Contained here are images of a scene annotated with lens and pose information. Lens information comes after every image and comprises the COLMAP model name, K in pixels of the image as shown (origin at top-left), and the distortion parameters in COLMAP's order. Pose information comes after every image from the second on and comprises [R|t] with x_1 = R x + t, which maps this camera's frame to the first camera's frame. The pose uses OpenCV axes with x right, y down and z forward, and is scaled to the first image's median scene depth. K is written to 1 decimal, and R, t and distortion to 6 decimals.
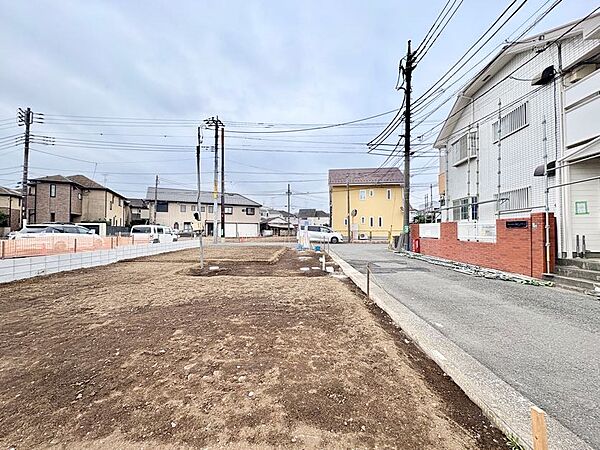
lens RADIAL K [[236.8, 0, 300.5], [0, 236.8, 226.6], [0, 0, 1]] dist [0.000168, -0.000132]
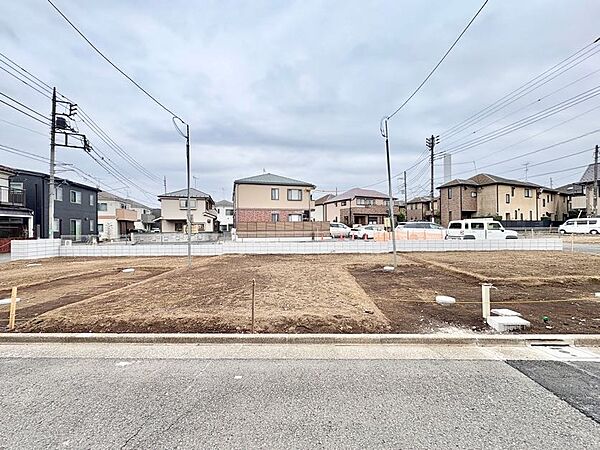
lens RADIAL K [[236.8, 0, 300.5], [0, 236.8, 226.6], [0, 0, 1]] dist [0.000168, -0.000132]
pose [[-0.028967, -0.000275, -0.999580, 0.197152], [0.025382, 0.999677, -0.001010, 0.002237], [0.999258, -0.025401, -0.028950, 0.240422]]
